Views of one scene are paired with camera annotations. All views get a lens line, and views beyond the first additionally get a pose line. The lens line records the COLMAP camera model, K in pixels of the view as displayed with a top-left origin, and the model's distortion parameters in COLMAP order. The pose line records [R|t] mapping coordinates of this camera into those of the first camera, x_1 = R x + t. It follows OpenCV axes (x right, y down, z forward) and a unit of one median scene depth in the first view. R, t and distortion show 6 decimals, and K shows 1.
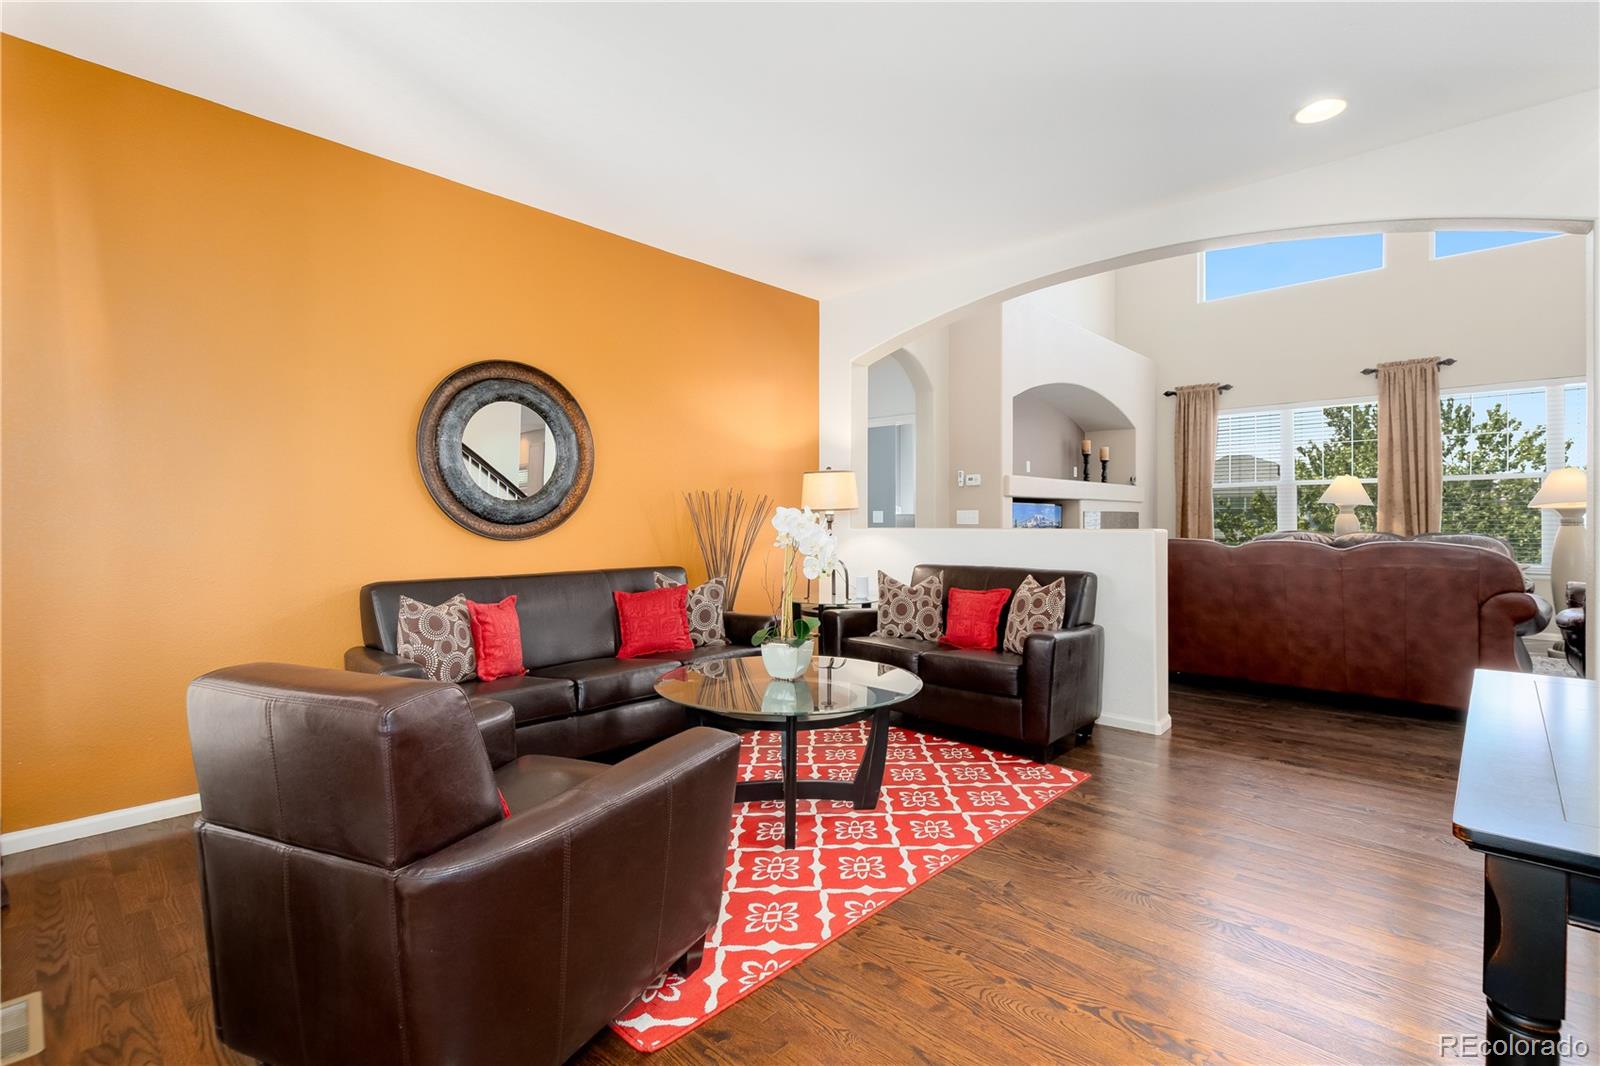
lens RADIAL K [[730.8, 0, 803.7], [0, 730.8, 513.8], [0, 0, 1]] dist [-0.001299, -0.000167]
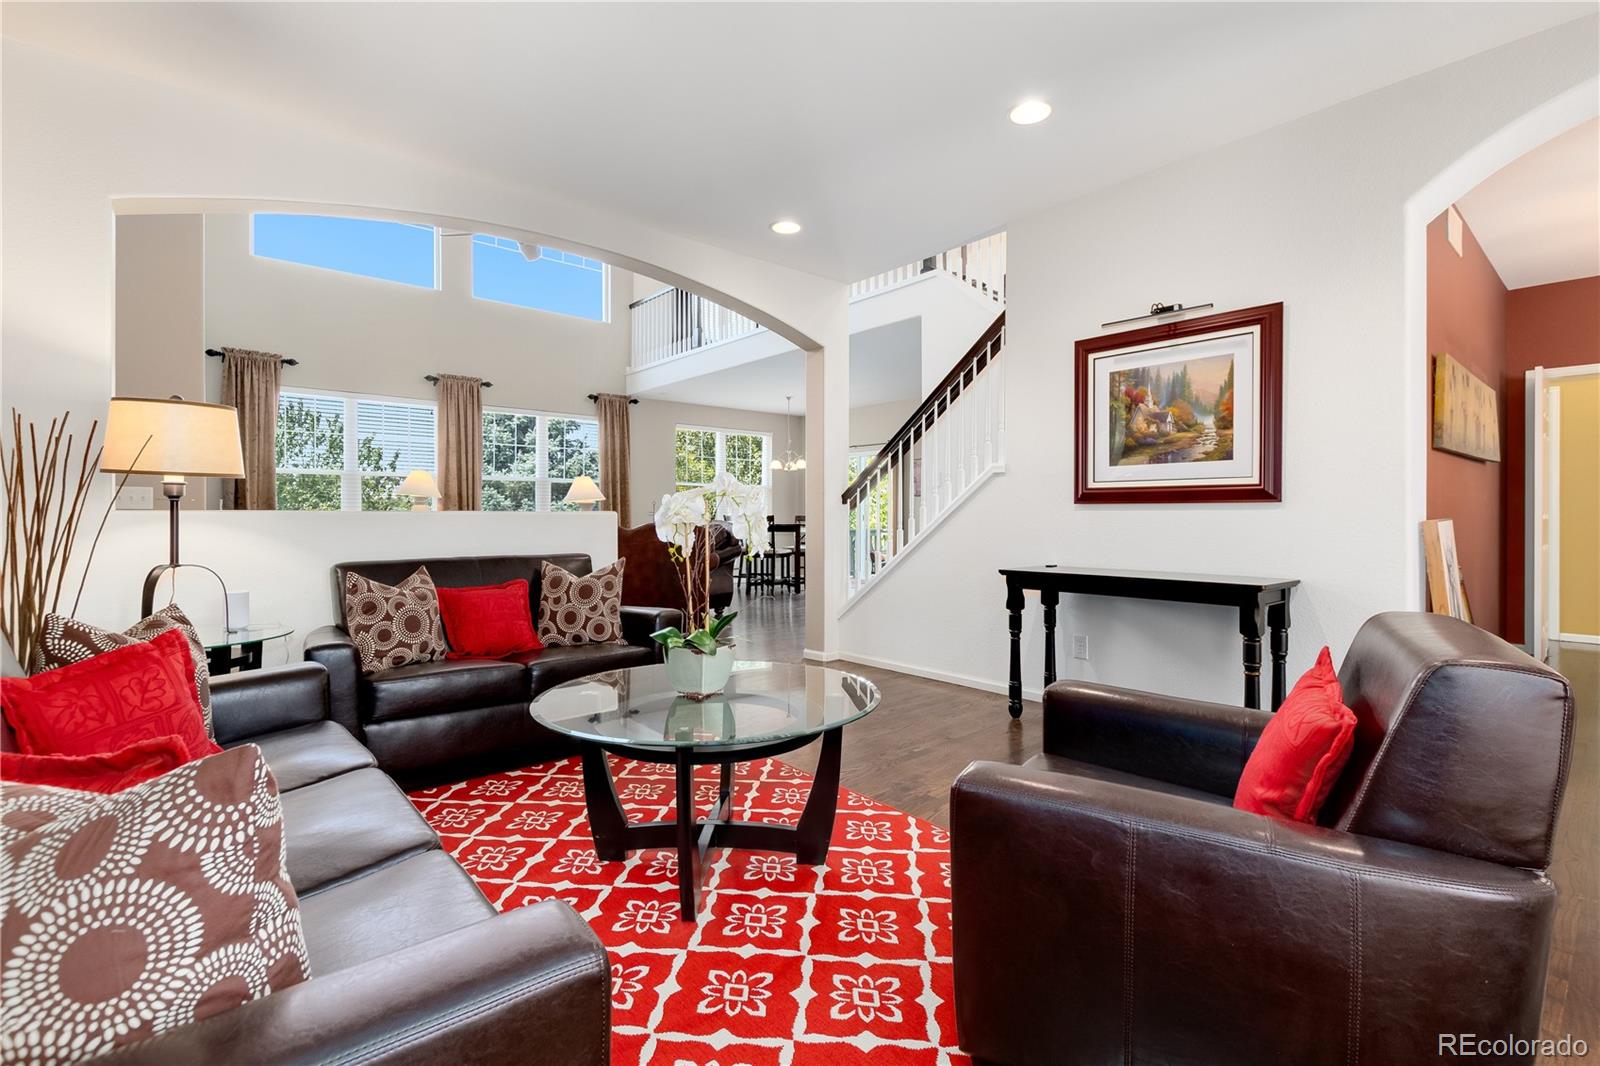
lens RADIAL K [[745.7, 0, 807.0], [0, 745.7, 523.9], [0, 0, 1]] dist [-0.000534, -0.000727]
pose [[0.095150, -0.004550, 0.995453, -0.317876], [-0.008505, 0.999949, 0.005384, 0.017151], [-0.995427, -0.008979, 0.095106, 0.327768]]
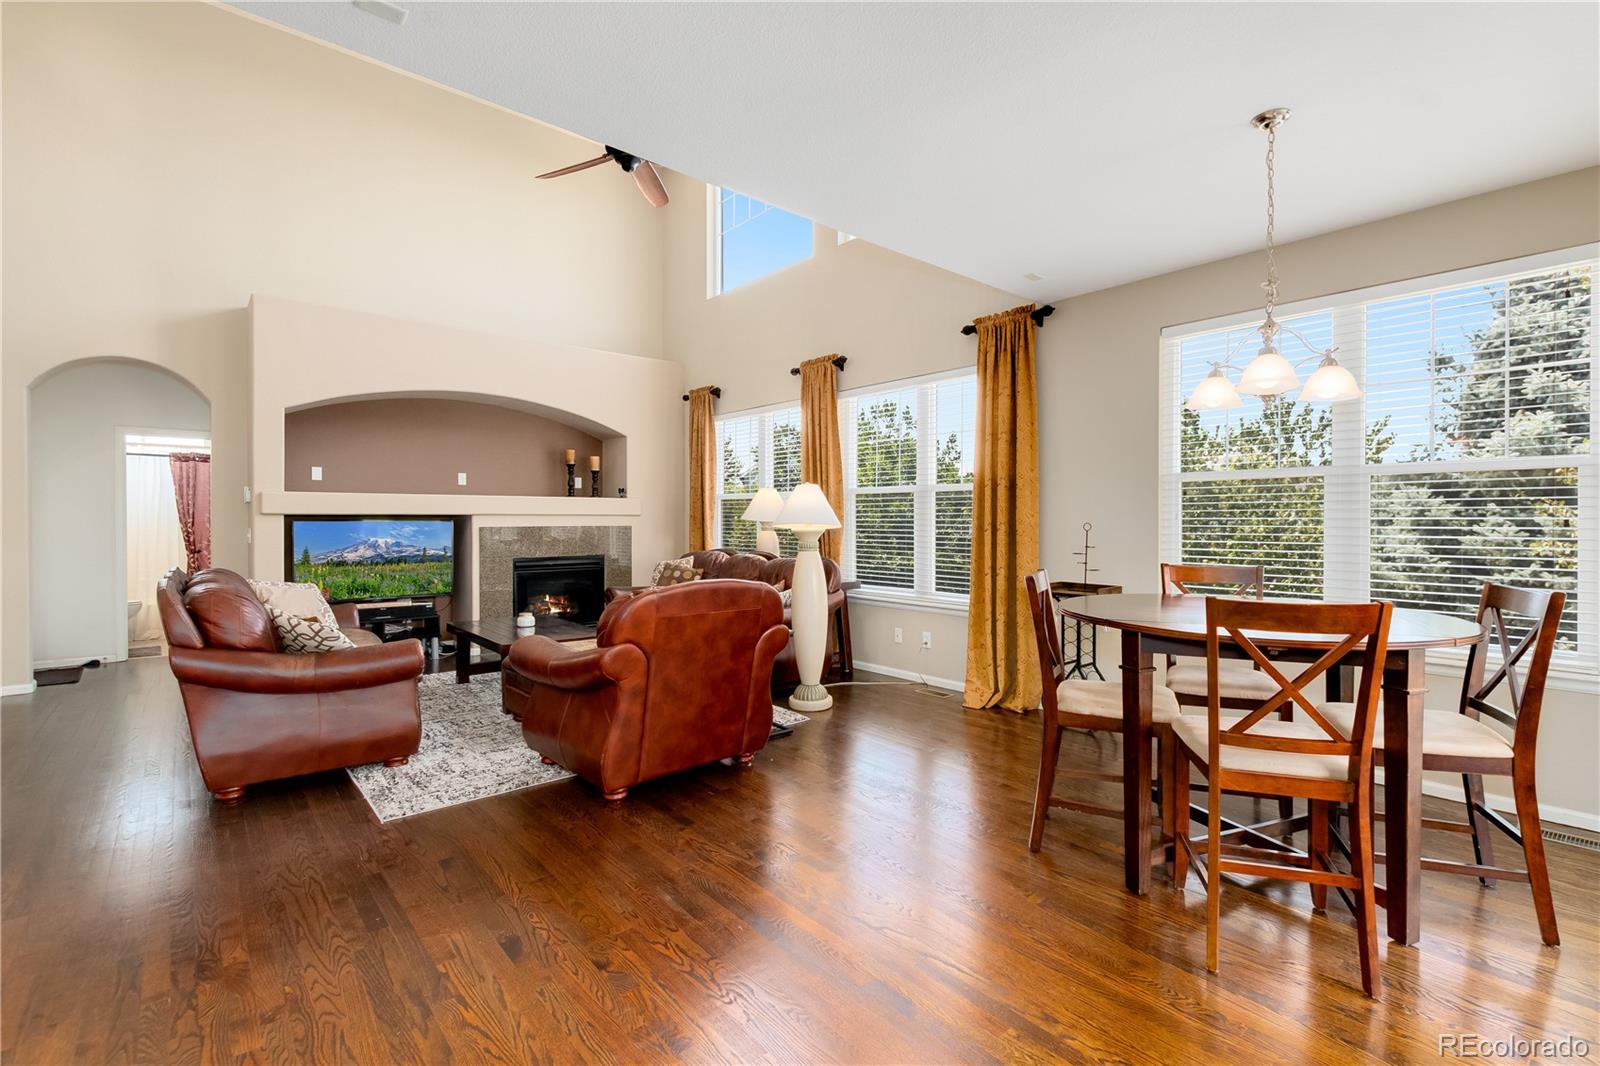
lens RADIAL K [[715.7, 0, 803.8], [0, 715.7, 518.6], [0, 0, 1]] dist [0.001683, 0.000303]
pose [[0.995580, 0.000986, -0.093908, 0.892519], [-0.000045, 0.999950, 0.010027, -0.024404], [0.093913, -0.009978, 0.995530, 0.131875]]
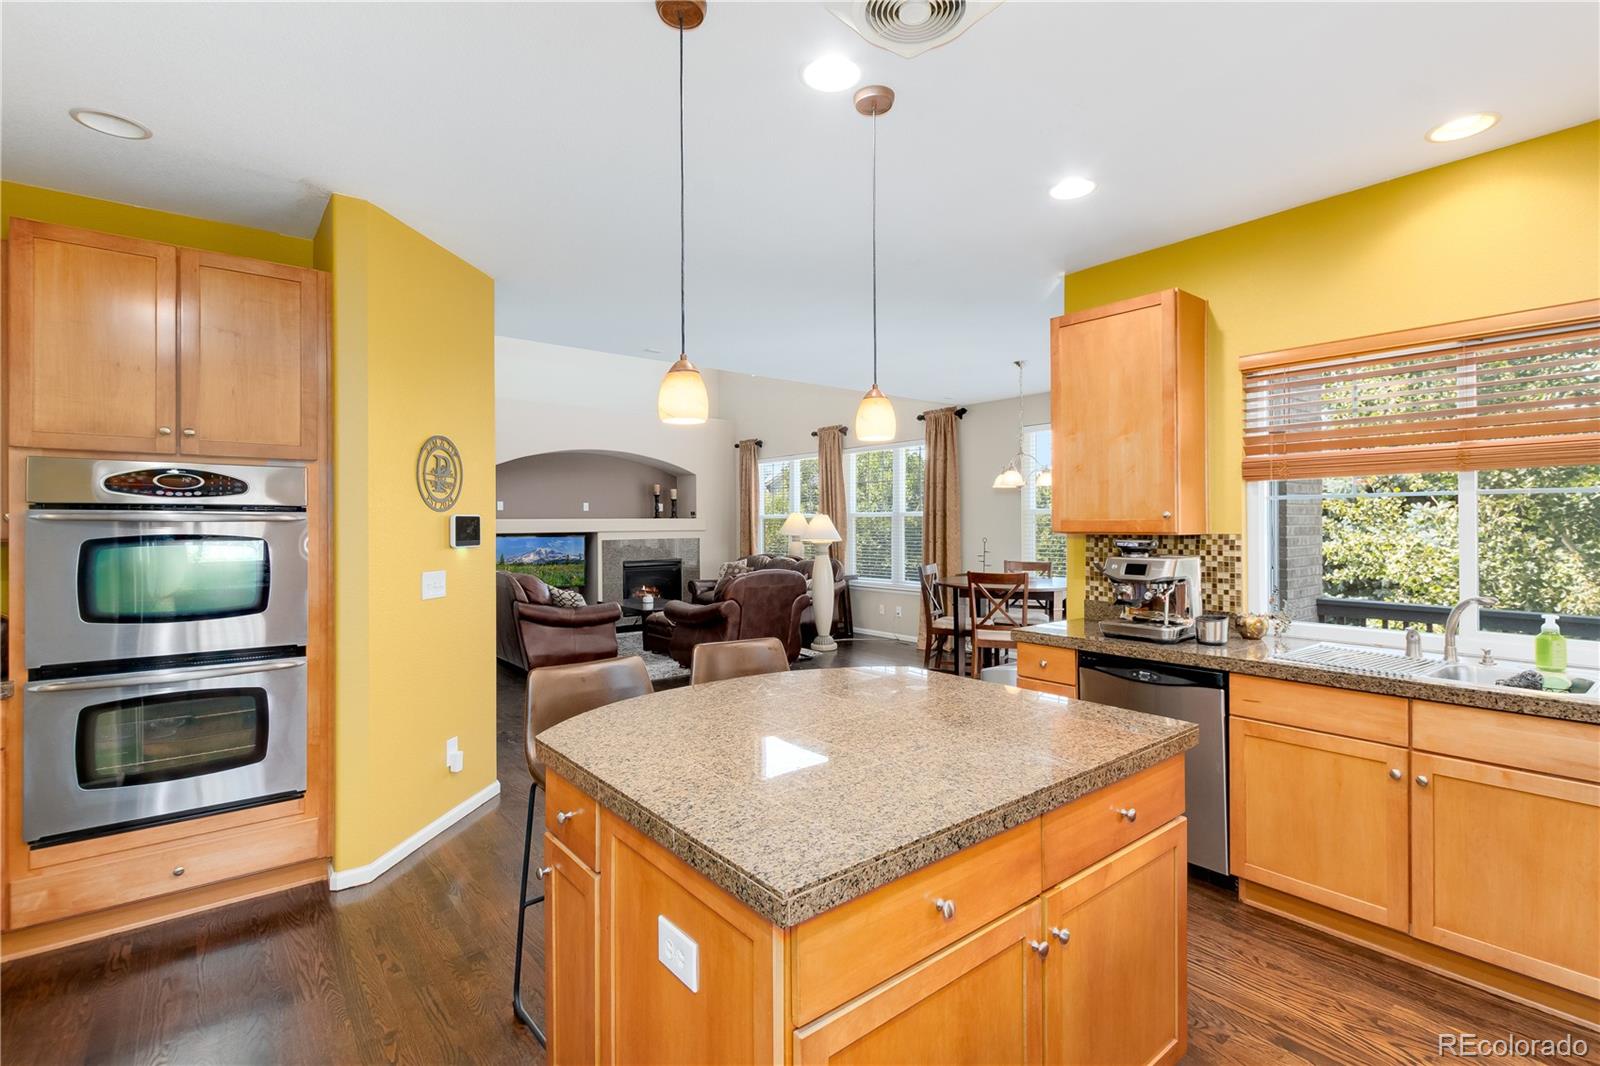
lens RADIAL K [[720.8, 0, 811.5], [0, 720.8, 518.5], [0, 0, 1]] dist [0.000644, -0.000677]
pose [[0.992980, -0.006431, -0.118109, 0.949694], [0.006930, 0.999969, 0.003814, -0.048161], [0.118081, -0.004605, 0.992993, -0.309386]]
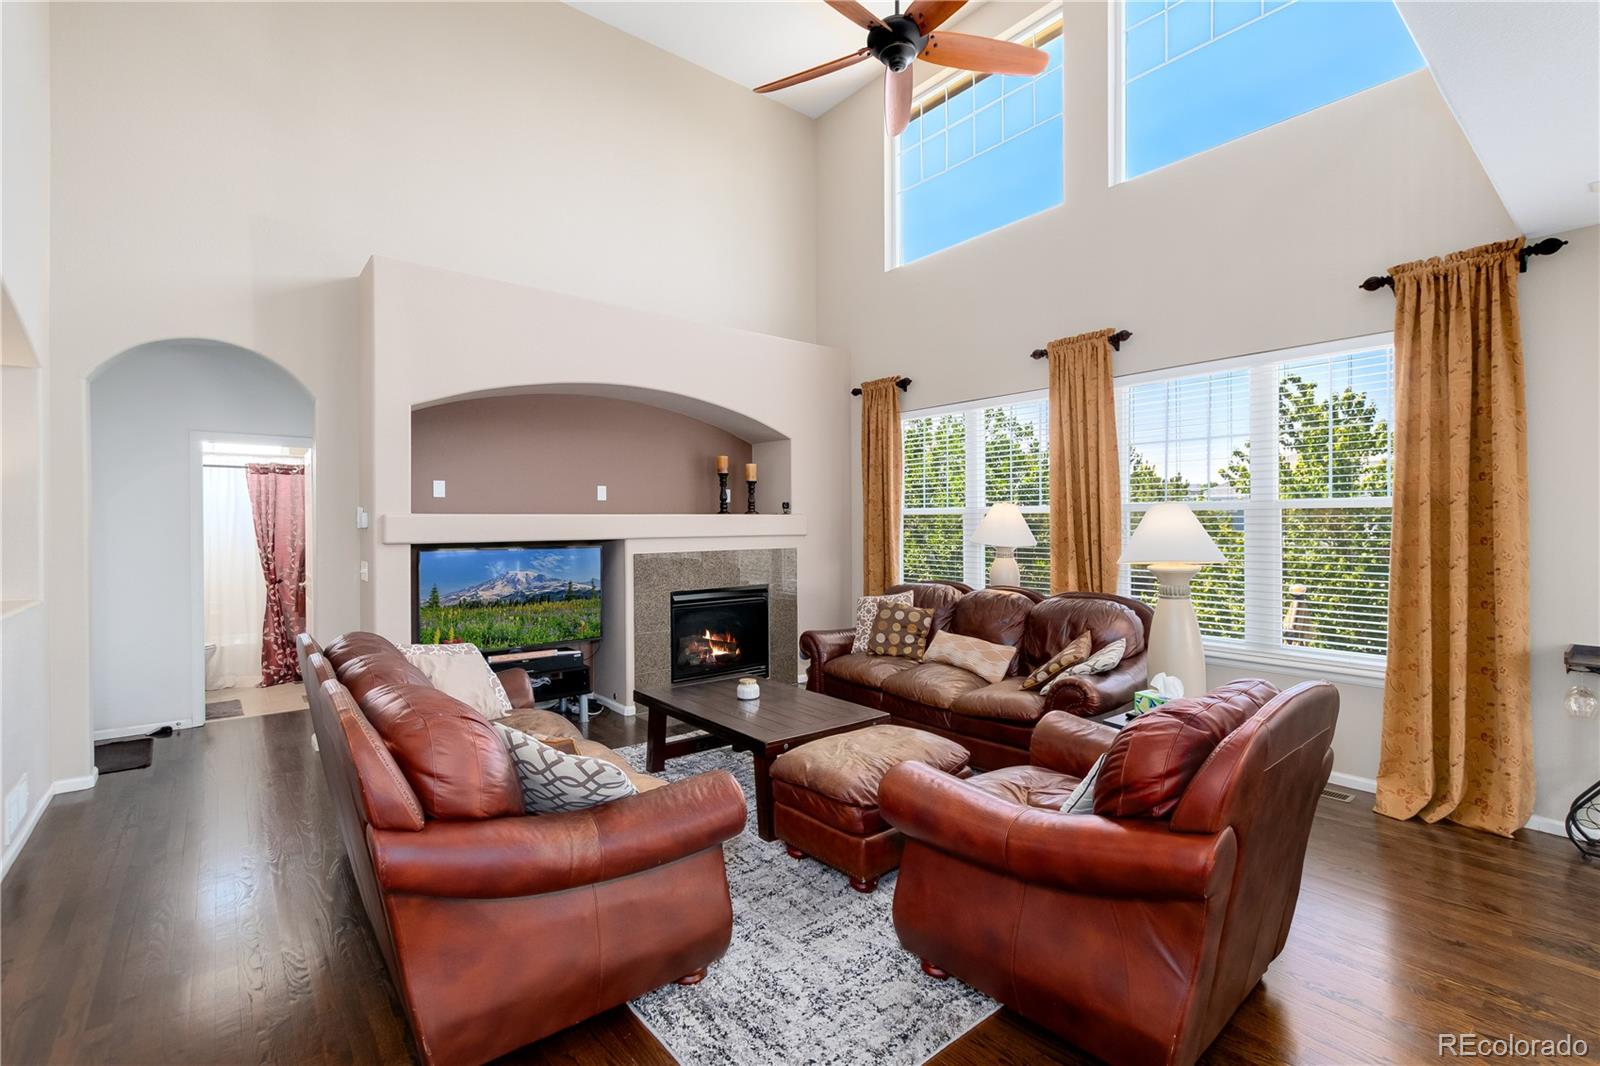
lens RADIAL K [[720.8, 0, 811.5], [0, 720.8, 518.5], [0, 0, 1]] dist [0.000644, -0.000677]
pose [[0.992934, -0.005444, -0.118542, 0.658362], [0.005955, 0.999974, 0.003958, -0.042441], [0.118517, -0.004636, 0.992941, 0.298828]]
